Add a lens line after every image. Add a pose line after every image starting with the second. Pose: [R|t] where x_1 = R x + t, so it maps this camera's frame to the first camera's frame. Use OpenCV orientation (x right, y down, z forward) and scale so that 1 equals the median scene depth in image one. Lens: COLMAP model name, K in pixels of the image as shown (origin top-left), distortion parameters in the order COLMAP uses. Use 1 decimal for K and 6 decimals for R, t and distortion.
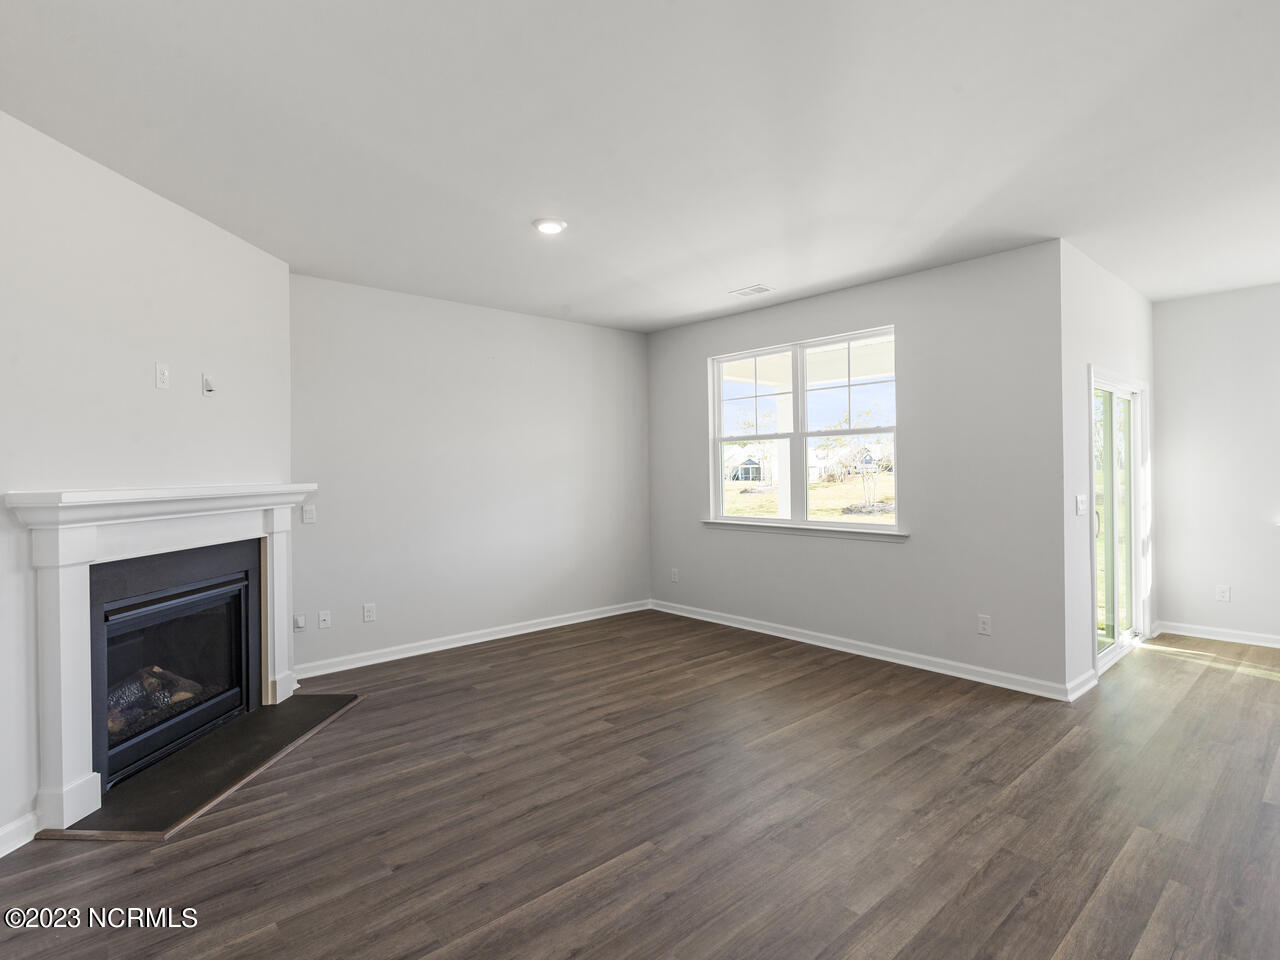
lens RADIAL K [[654.7, 0, 640.7], [0, 654.7, 471.9], [0, 0, 1]] dist [0.001382, -0.001188]
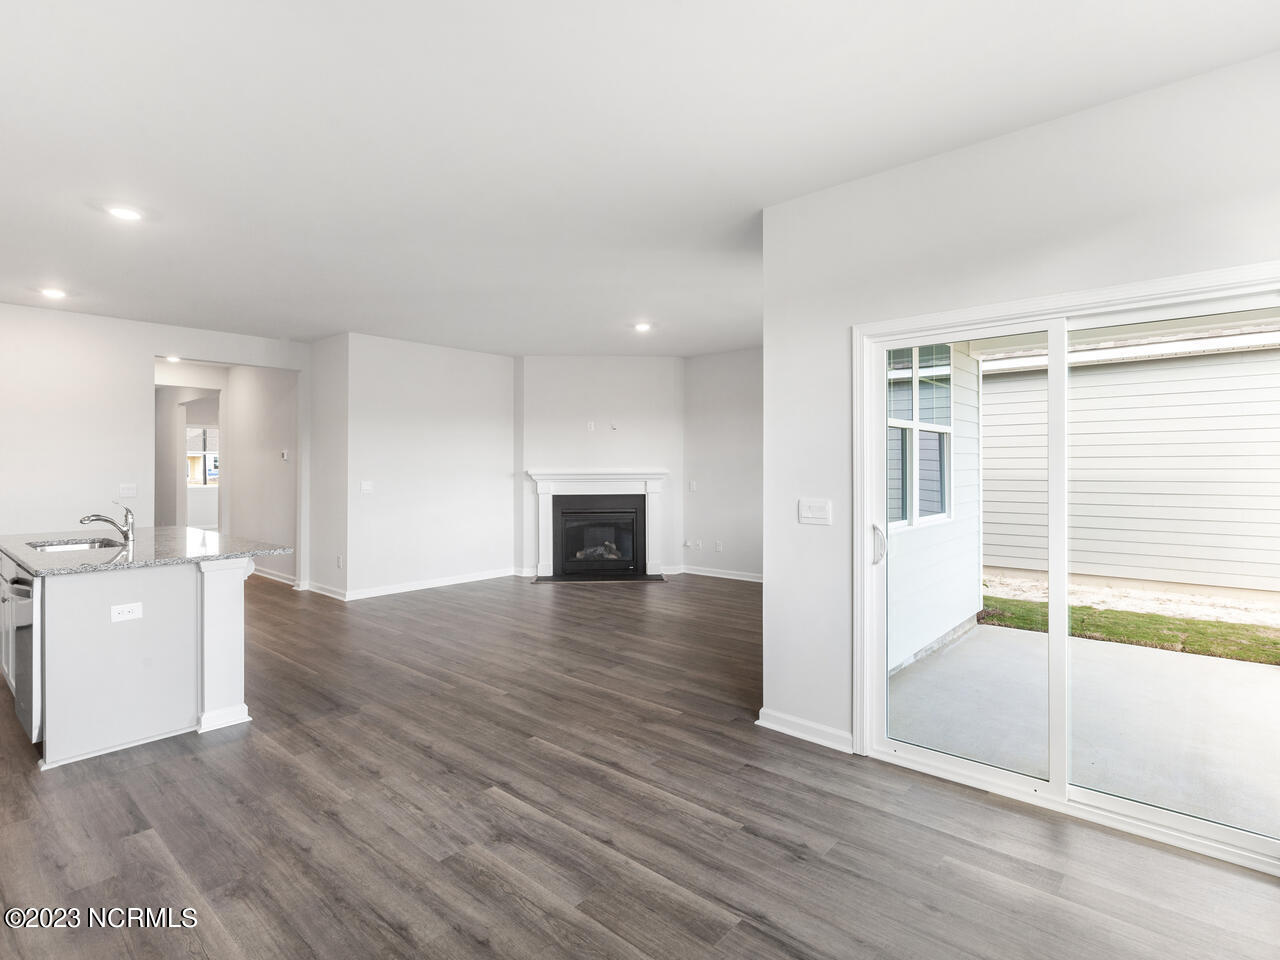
lens RADIAL K [[647.4, 0, 639.3], [0, 647.4, 470.7], [0, 0, 1]] dist [0.002194, -0.001482]
pose [[0.120282, 0.017756, -0.992581, 1.538484], [0.001102, 0.999837, 0.018020, -0.016812], [0.992739, -0.003261, 0.120243, 0.739933]]
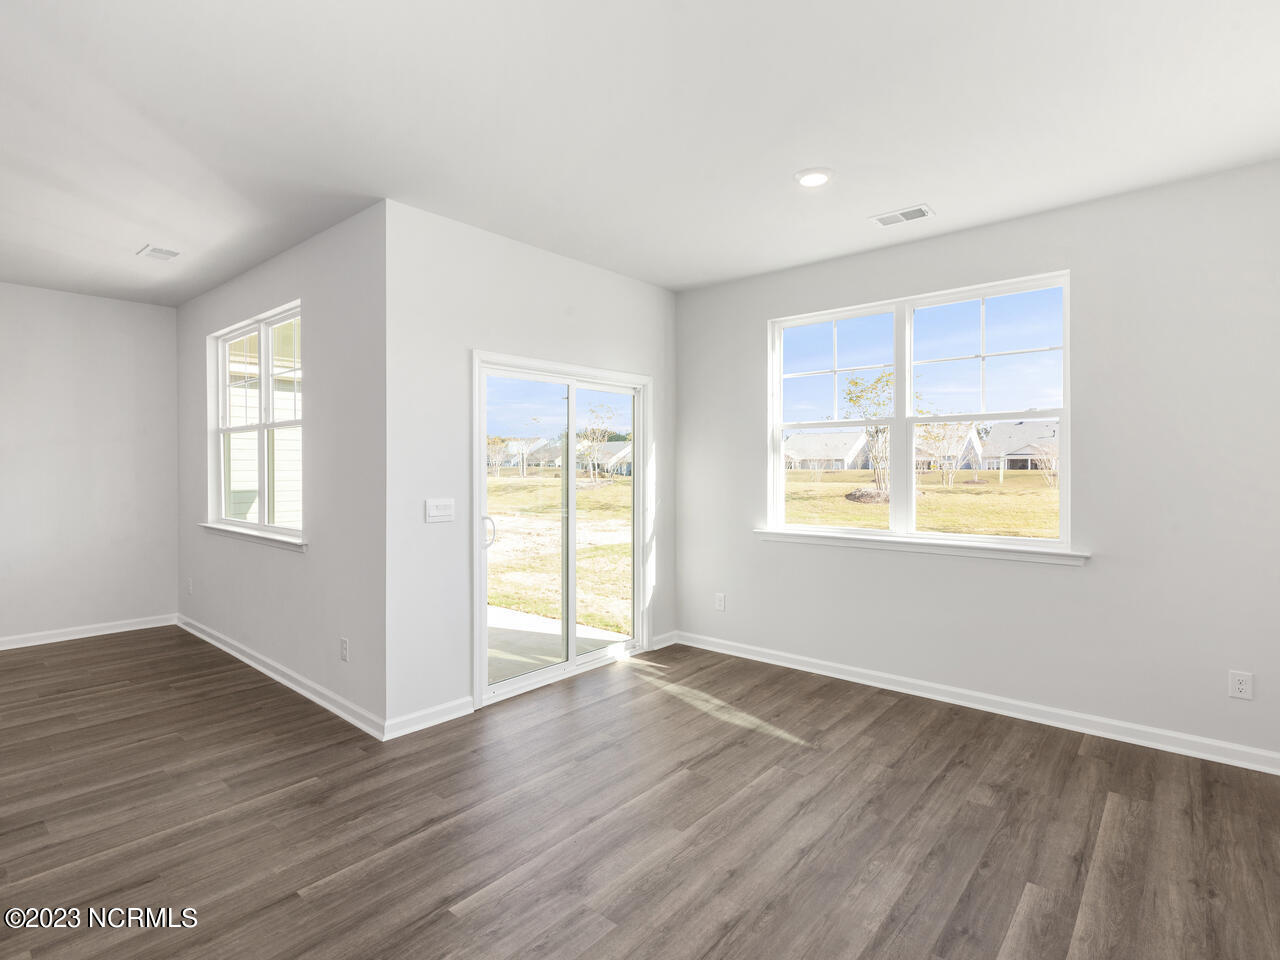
lens RADIAL K [[647.4, 0, 639.3], [0, 647.4, 470.7], [0, 0, 1]] dist [0.002194, -0.001482]
pose [[0.991560, 0.010016, 0.129259, 0.882452], [-0.010825, 0.999926, 0.005556, -0.010431], [-0.129194, -0.006909, 0.991595, 0.121449]]
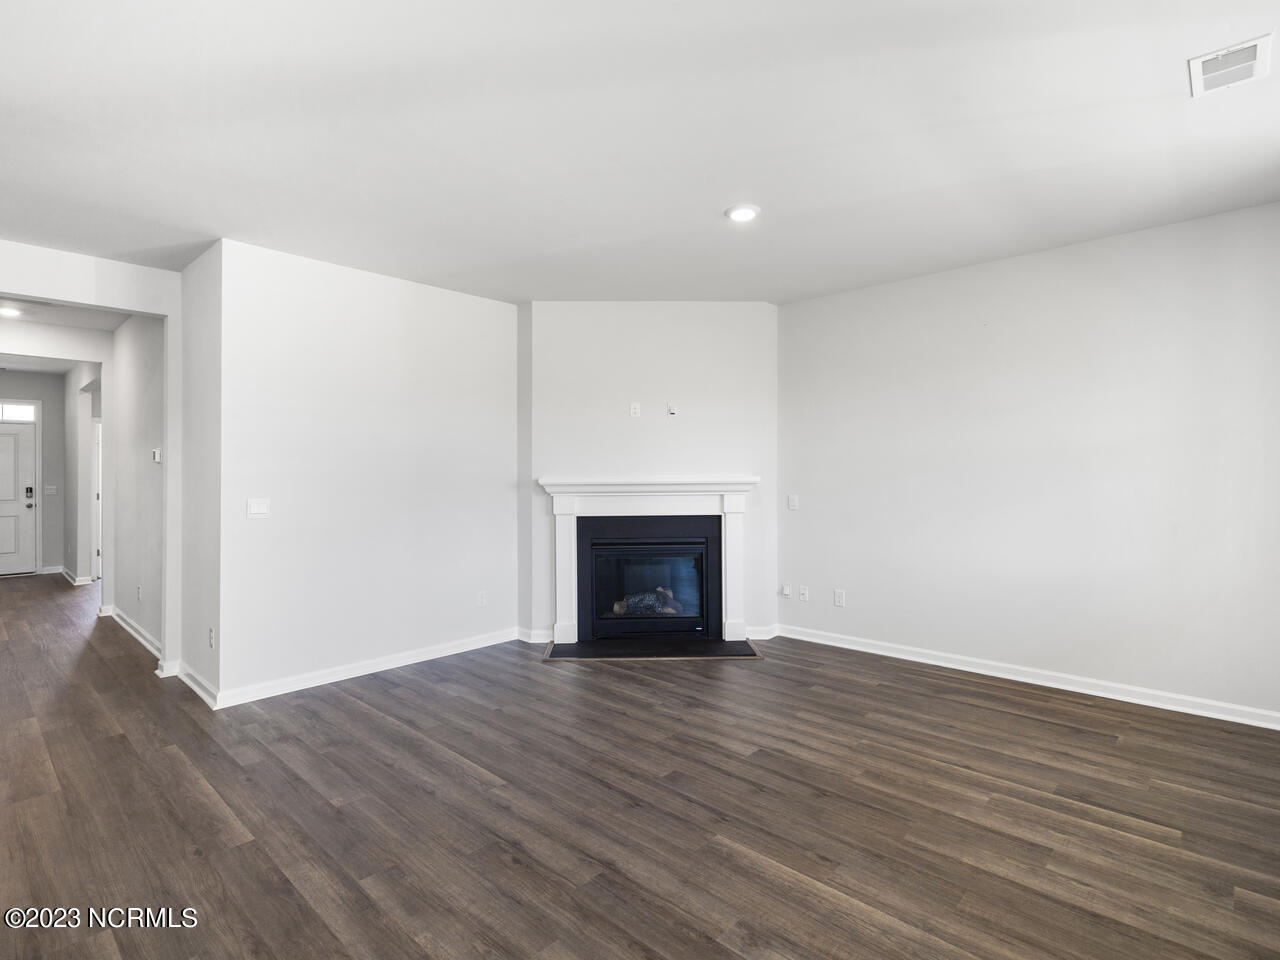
lens RADIAL K [[641.3, 0, 639.2], [0, 641.3, 470.9], [0, 0, 1]] dist [0.000104, 0.000211]
pose [[0.087134, 0.007724, -0.996167, 0.755386], [0.004380, 0.999957, 0.008137, -0.005926], [0.996187, -0.005072, 0.087097, 0.725686]]
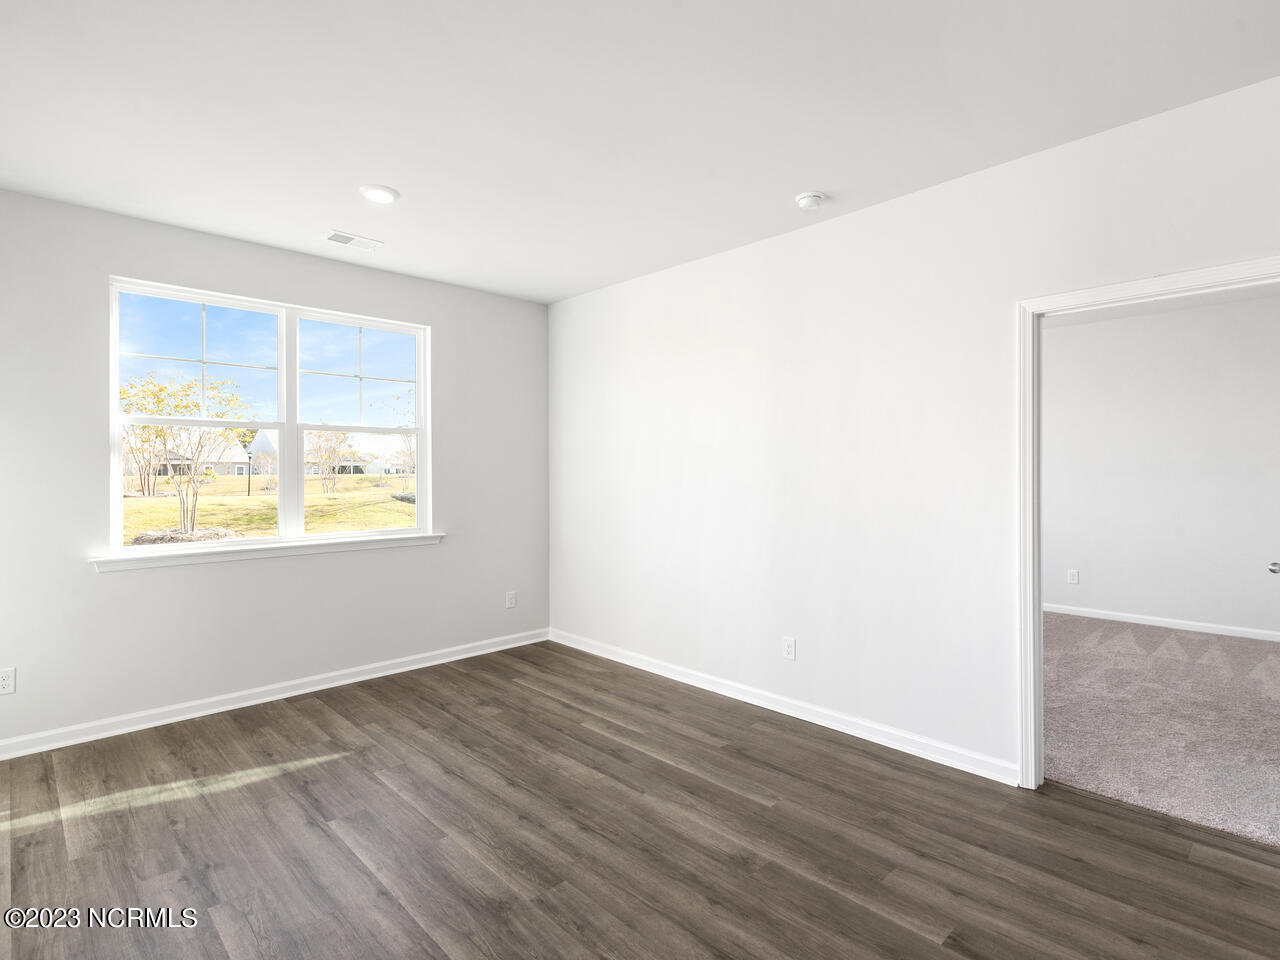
lens RADIAL K [[656.1, 0, 637.4], [0, 656.1, 465.9], [0, 0, 1]] dist [0.003095, -0.000216]
pose [[-0.030918, 0.017474, 0.999369, 0.345459], [0.001557, 0.999847, -0.017434, -0.005708], [-0.999521, 0.001017, -0.030940, 0.581633]]
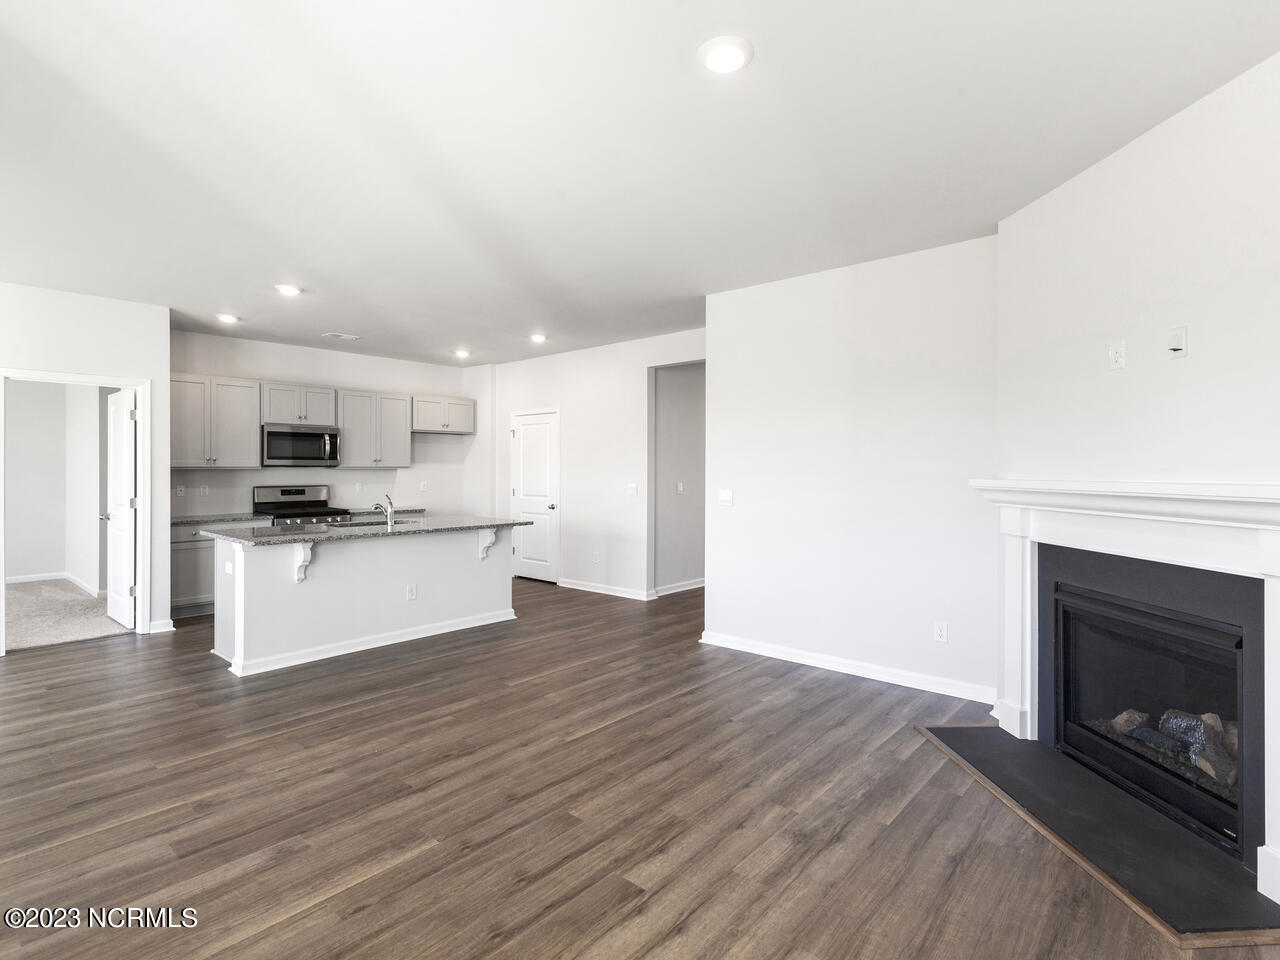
lens RADIAL K [[654.7, 0, 640.7], [0, 654.7, 471.9], [0, 0, 1]] dist [0.001382, -0.001188]
pose [[-0.992784, 0.010839, -0.119426, 0.012842], [0.010387, 0.999936, 0.004400, 0.000851], [0.119466, 0.003128, -0.992833, 1.505322]]
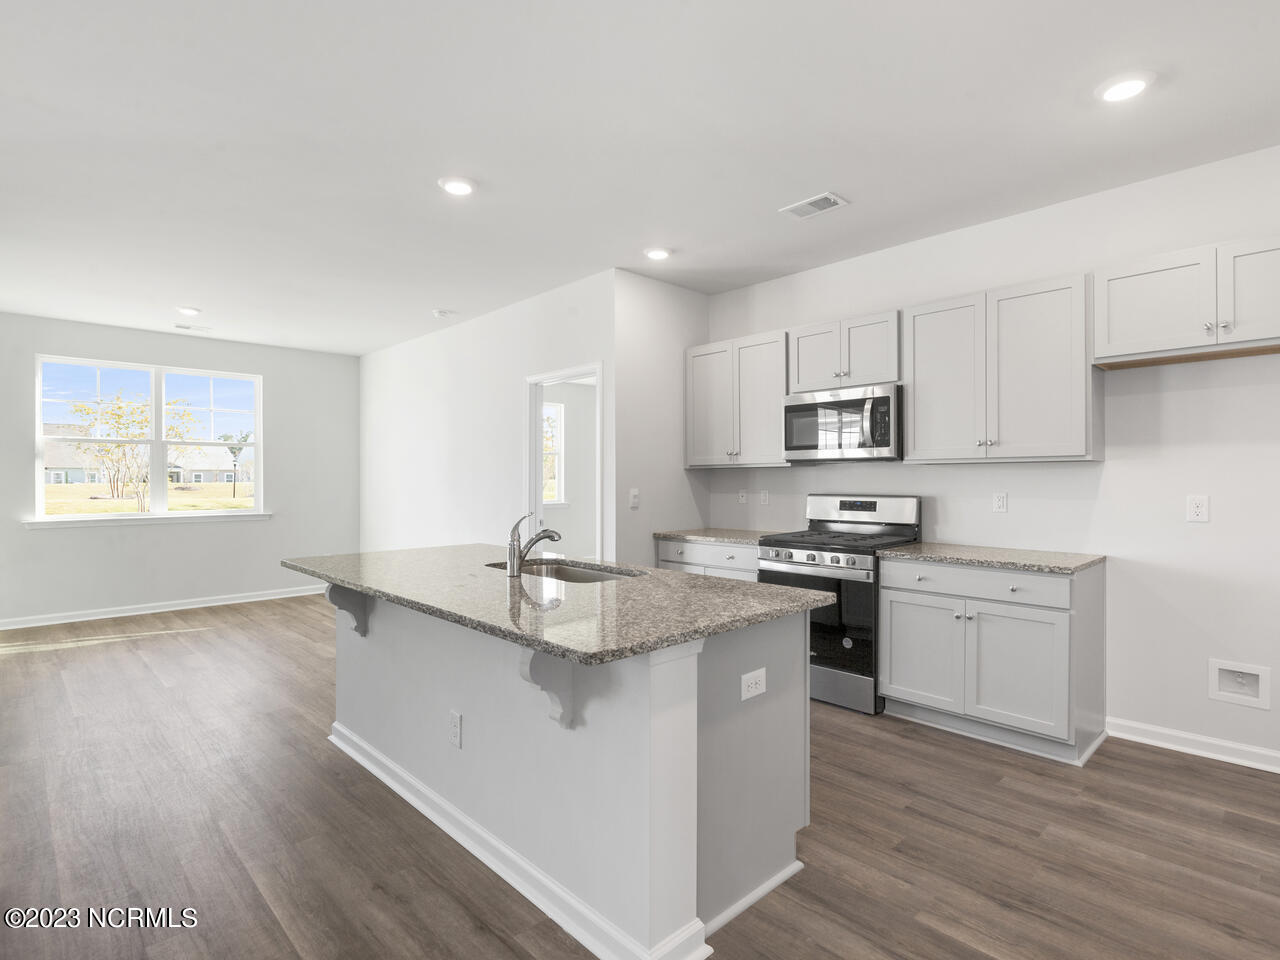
lens RADIAL K [[657.7, 0, 637.6], [0, 657.7, 474.0], [0, 0, 1]] dist [0.003621, 0.000035]
pose [[-0.032124, 0.017837, 0.999325, -0.305486], [0.000844, 0.999841, -0.017819, 0.023333], [-0.999484, 0.000271, -0.032134, -0.068898]]
